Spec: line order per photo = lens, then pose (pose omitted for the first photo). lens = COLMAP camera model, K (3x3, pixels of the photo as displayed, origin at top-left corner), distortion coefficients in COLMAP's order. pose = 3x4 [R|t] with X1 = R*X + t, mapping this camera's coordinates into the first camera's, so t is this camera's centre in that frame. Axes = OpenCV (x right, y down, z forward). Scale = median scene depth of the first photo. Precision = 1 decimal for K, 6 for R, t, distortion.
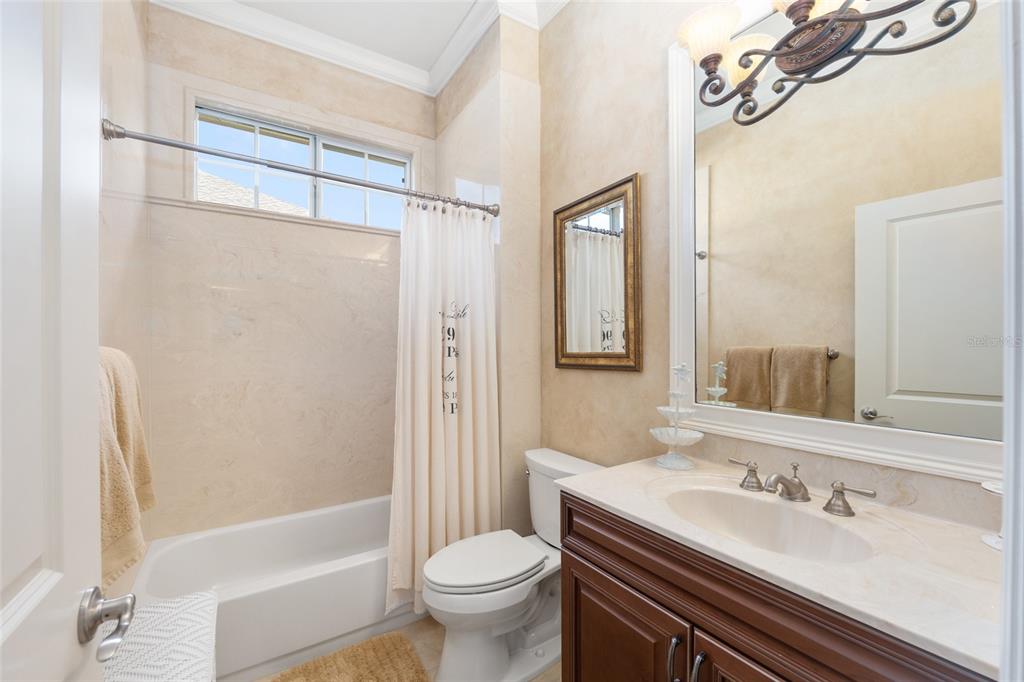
lens RADIAL K [[423.0, 0, 510.3], [0, 423.0, 347.3], [0, 0, 1]] dist [-0.008930, 0.000056]
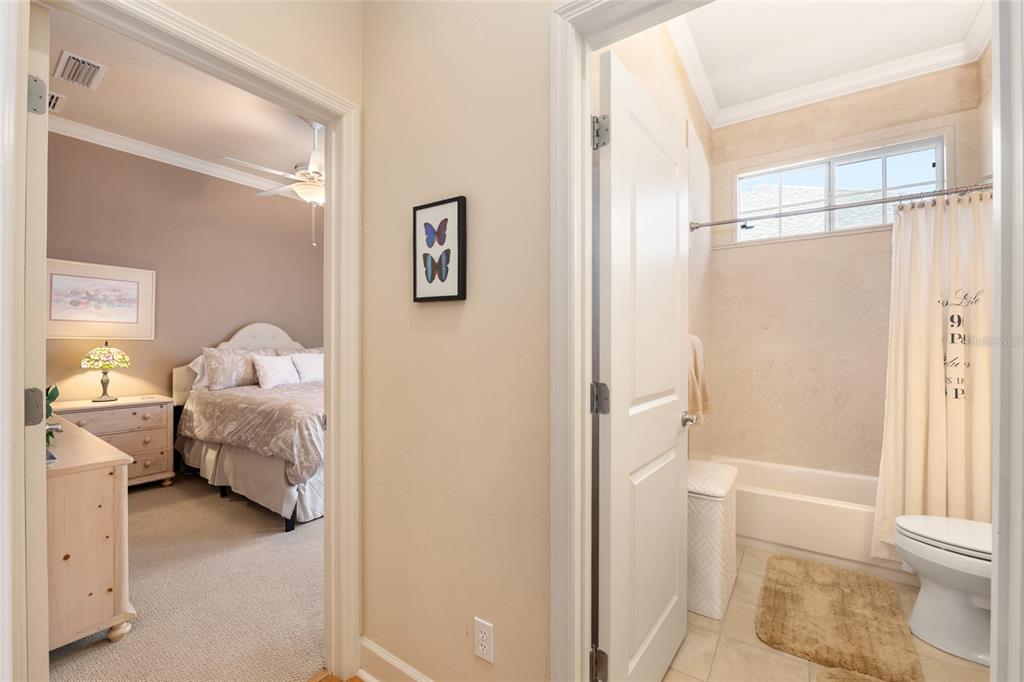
lens RADIAL K [[423.0, 0, 511.6], [0, 423.0, 344.7], [0, 0, 1]] dist [-0.008930, 0.000056]
pose [[0.384803, 0.004448, -0.922988, 0.383285], [-0.004658, 0.999985, 0.002877, 0.027900], [0.922987, 0.003192, 0.384818, -0.385301]]
